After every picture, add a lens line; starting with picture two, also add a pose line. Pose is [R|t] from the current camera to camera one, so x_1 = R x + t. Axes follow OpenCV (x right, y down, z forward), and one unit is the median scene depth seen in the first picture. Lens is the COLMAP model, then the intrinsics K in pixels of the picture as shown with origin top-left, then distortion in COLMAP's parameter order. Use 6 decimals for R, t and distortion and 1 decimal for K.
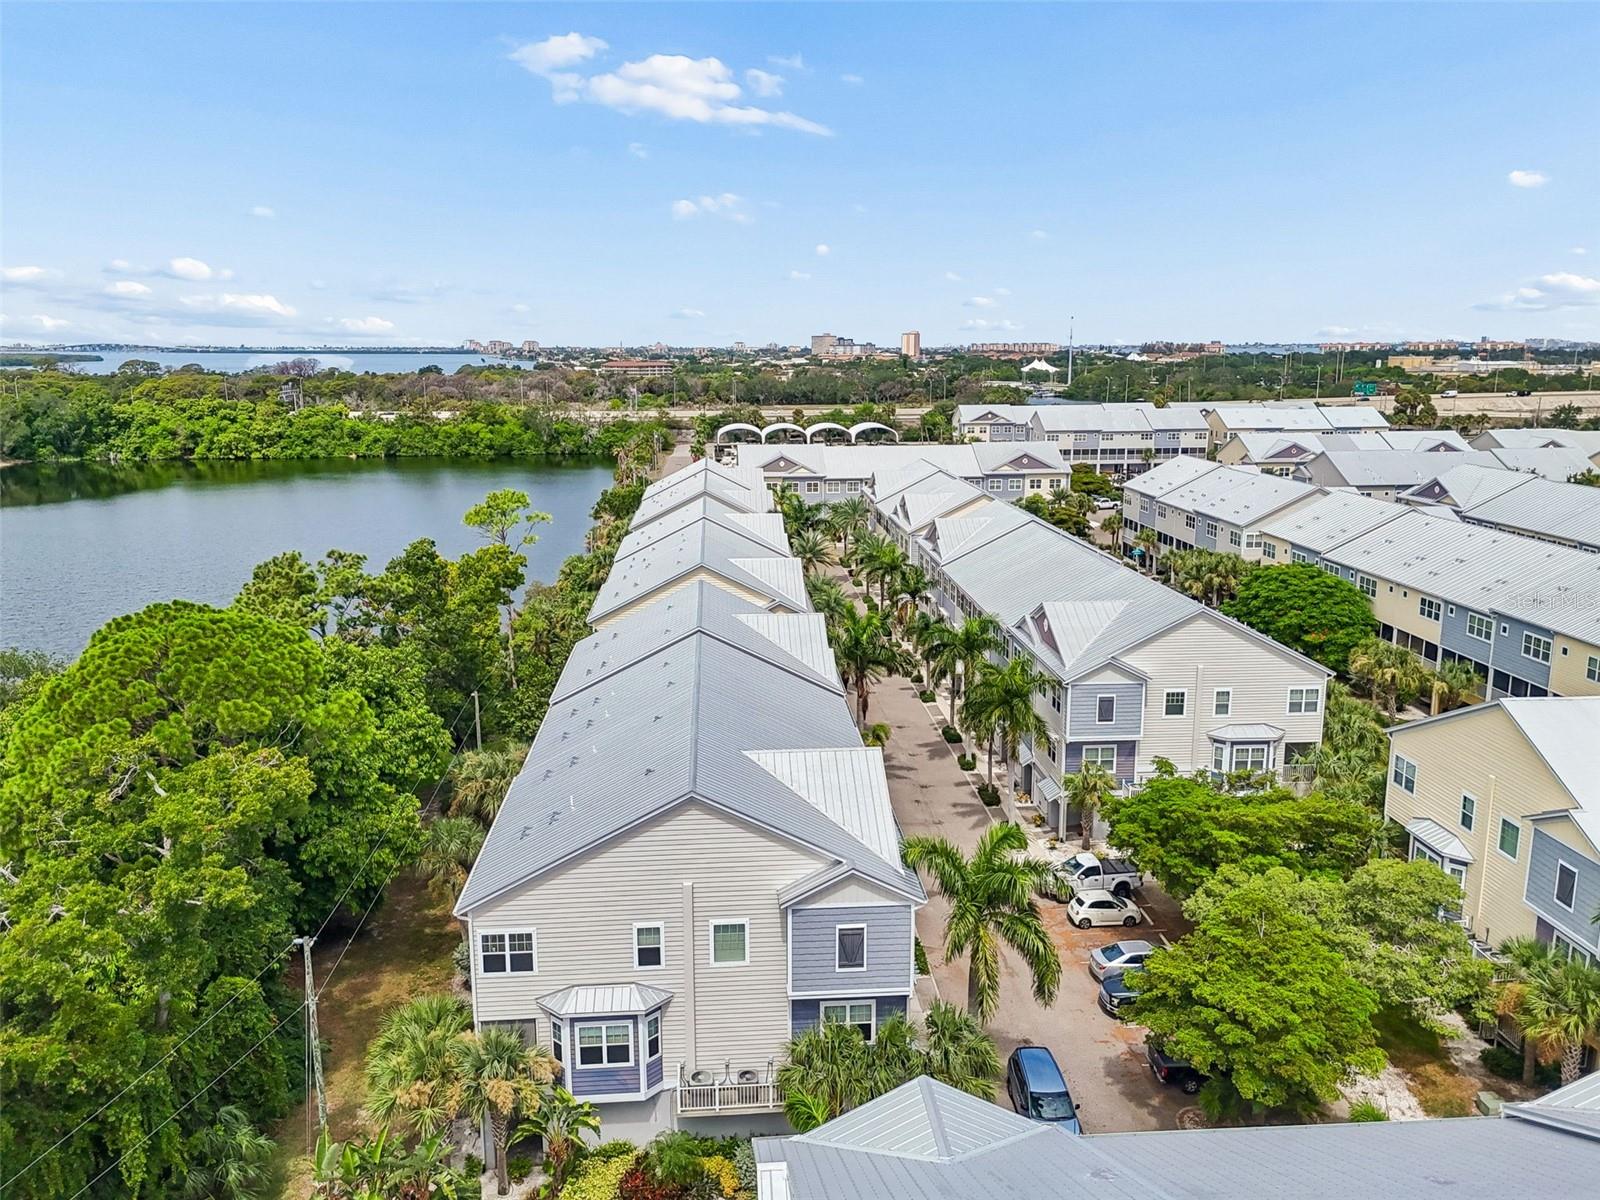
lens RADIAL K [[1184.0, 0, 808.2], [0, 1184.0, 596.2], [0, 0, 1]] dist [0.041461, -0.028862]
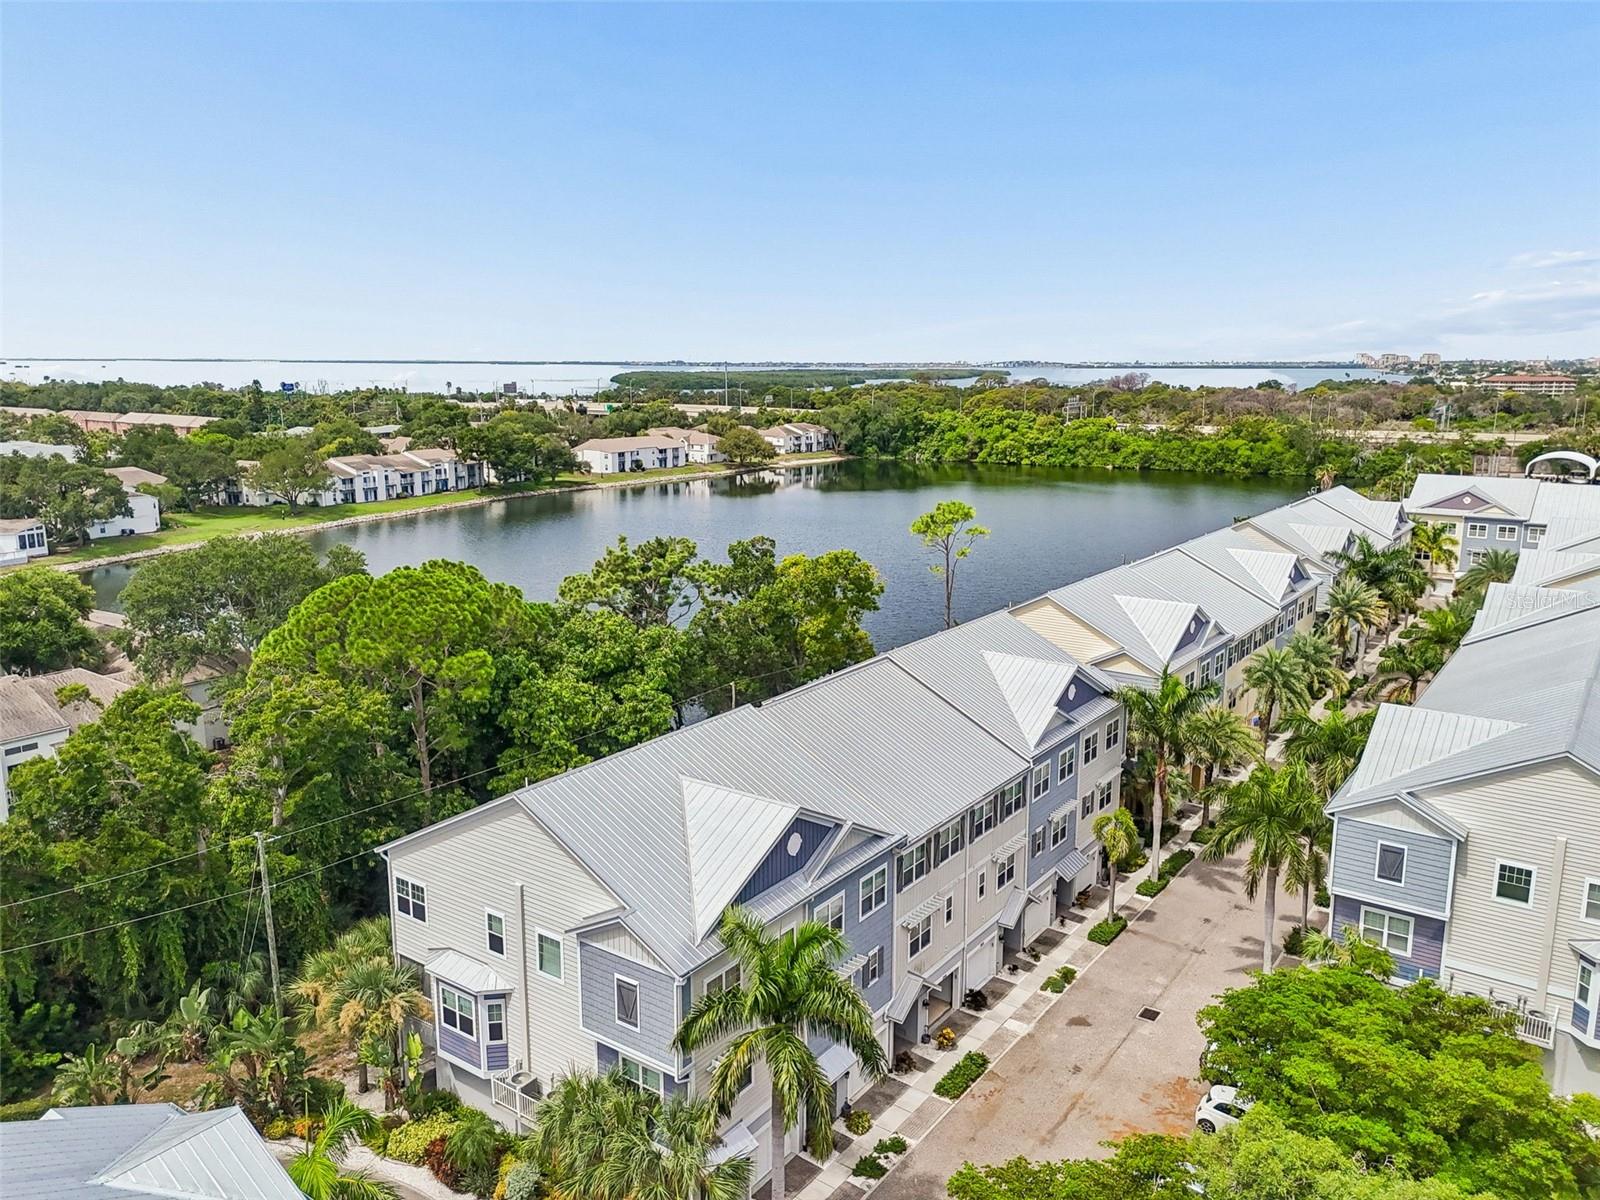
lens RADIAL K [[1184.0, 0, 801.2], [0, 1184.0, 599.1], [0, 0, 1]] dist [0.041461, -0.028862]
pose [[0.759391, 0.127077, -0.638104, 0.087752], [-0.133163, 0.990336, 0.038750, -0.008692], [0.636862, 0.055545, 0.768974, 0.045628]]
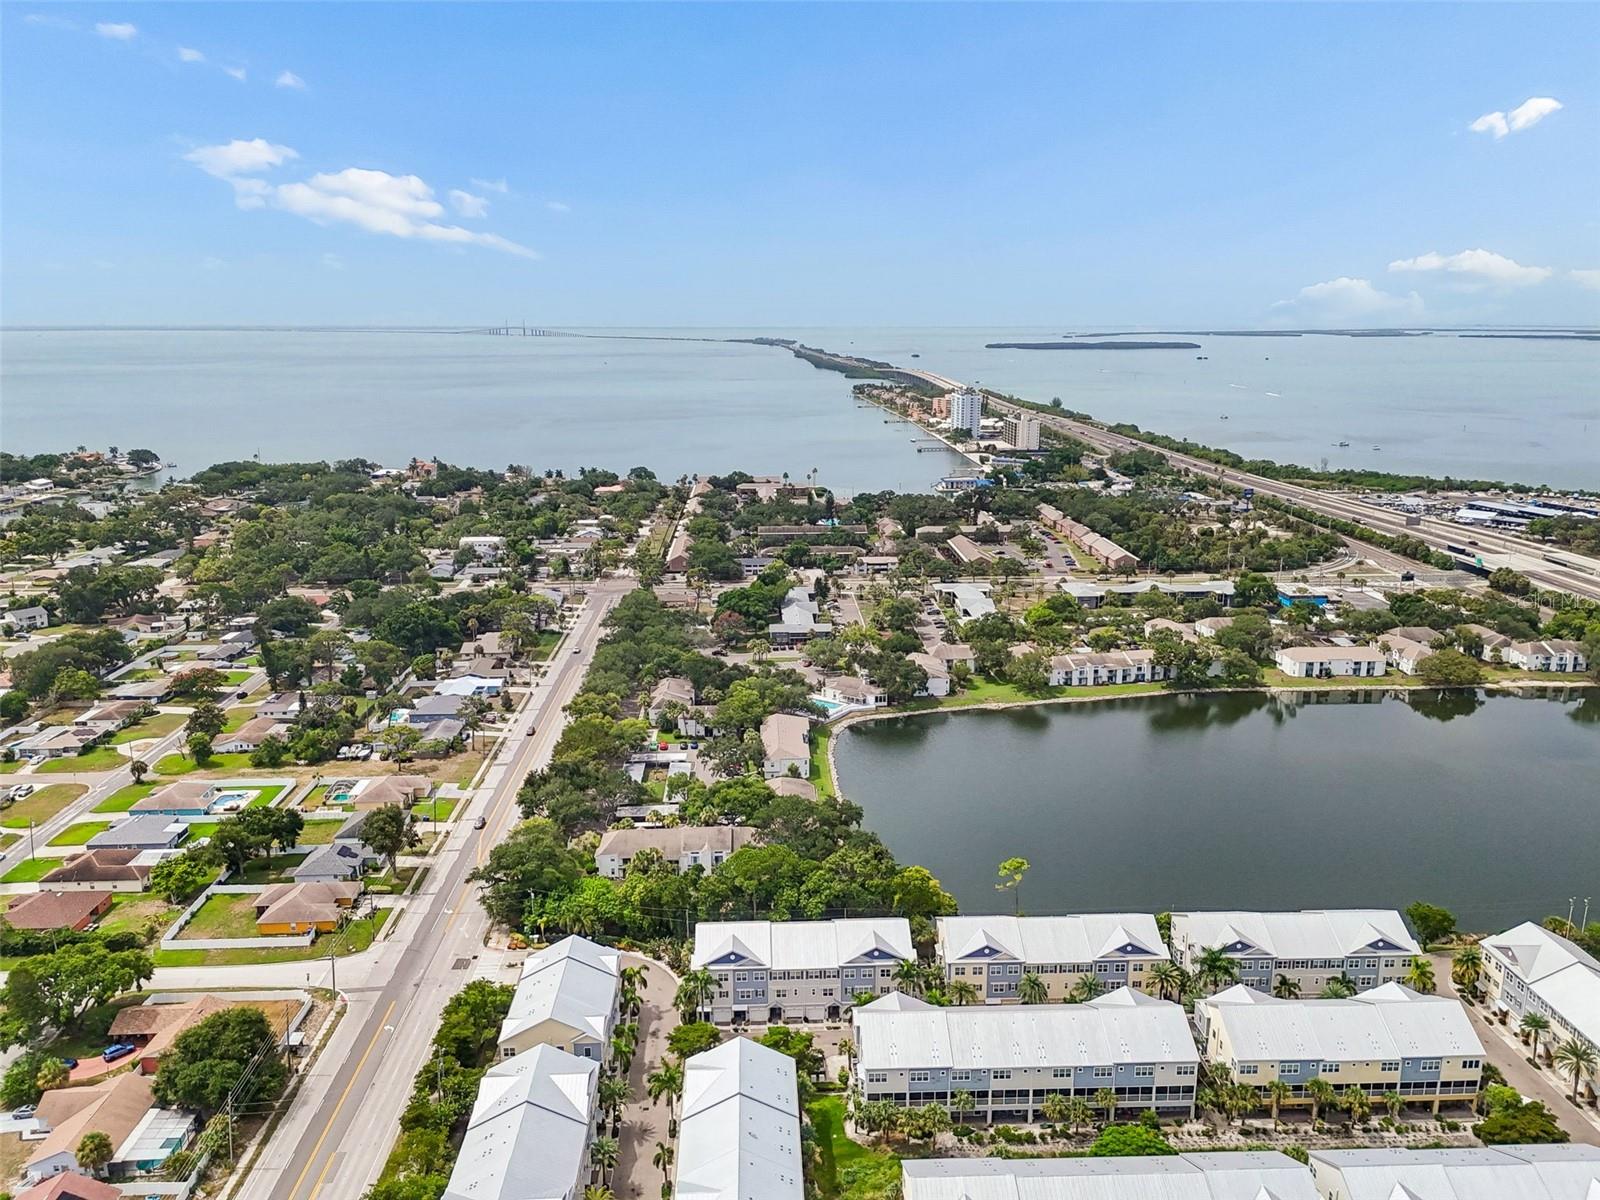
lens RADIAL K [[1184.0, 0, 804.9], [0, 1184.0, 605.1], [0, 0, 1]] dist [0.041461, -0.028862]
pose [[-0.045067, 0.230695, -0.971982, 0.565548], [-0.202002, 0.950767, 0.235026, -0.304310], [0.978348, 0.206934, 0.003752, 0.141330]]
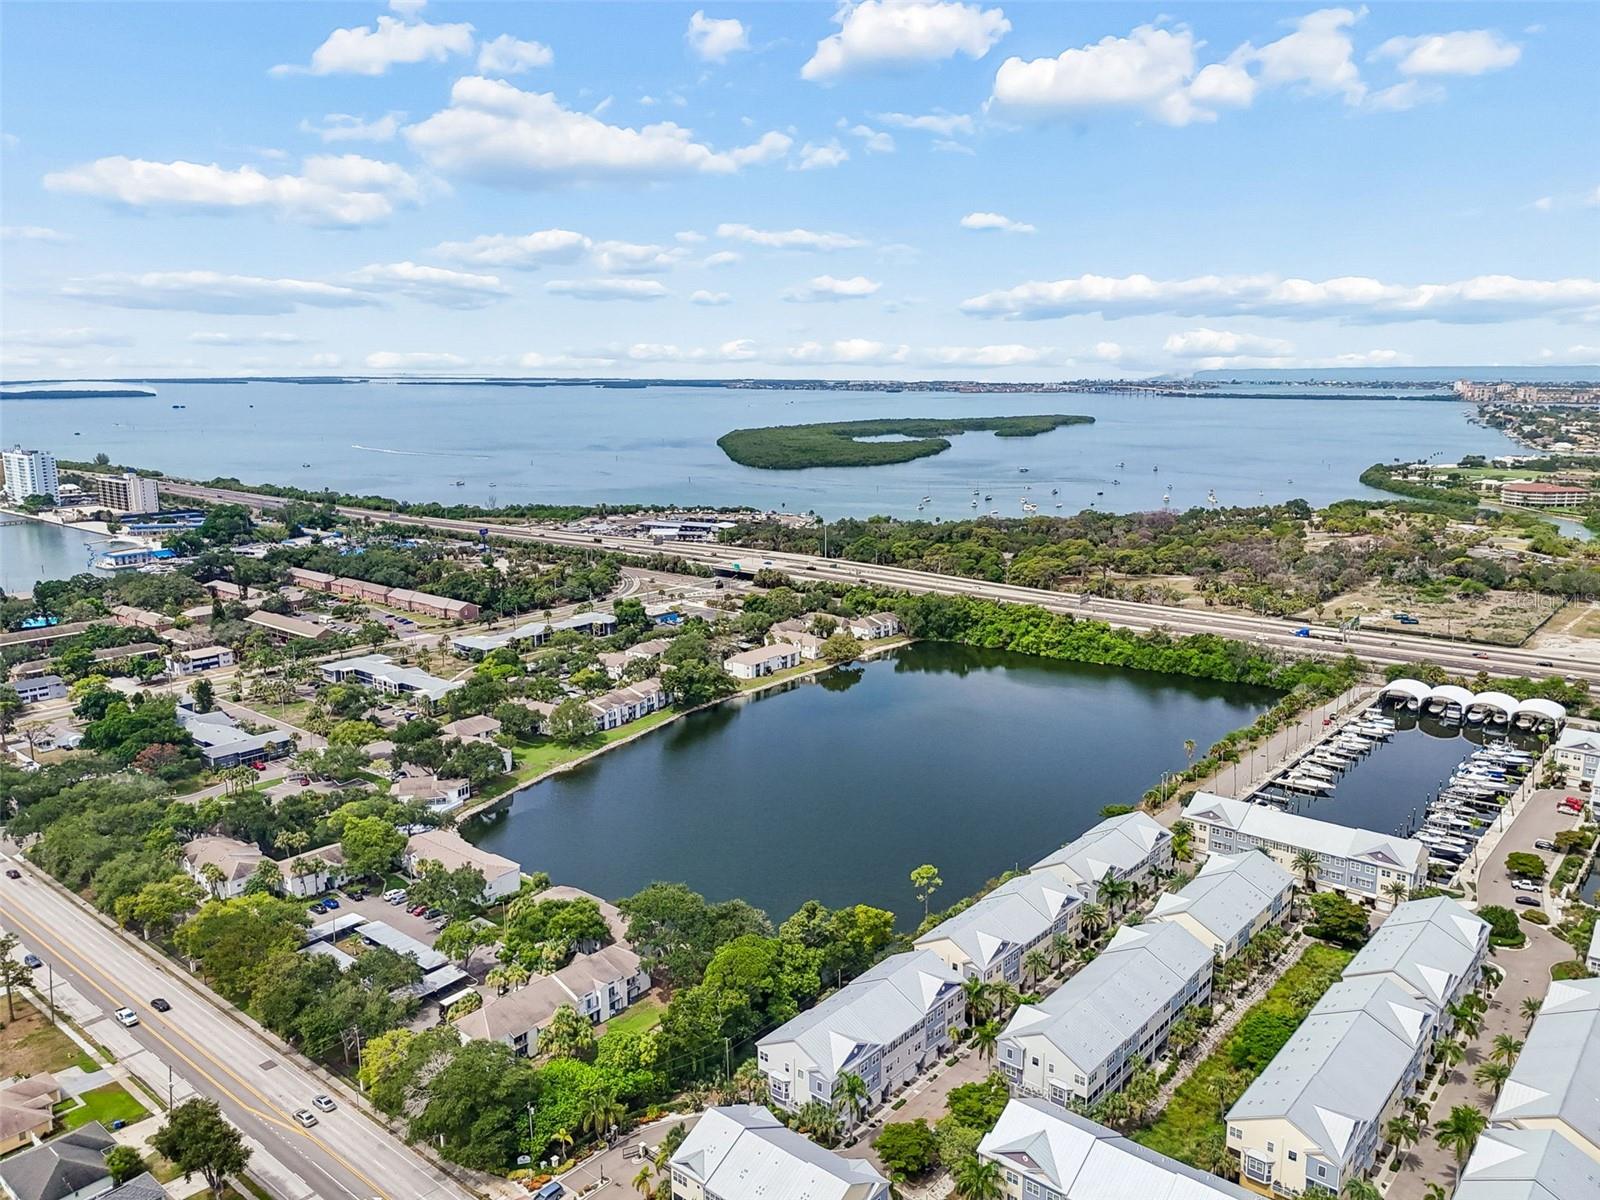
lens RADIAL K [[1184.0, 0, 803.5], [0, 1184.0, 610.0], [0, 0, 1]] dist [0.041461, -0.028862]
pose [[0.708156, 0.139032, -0.692232, 0.353643], [-0.141075, 0.988513, 0.054218, -0.211862], [0.691819, 0.059262, 0.719635, -0.291700]]
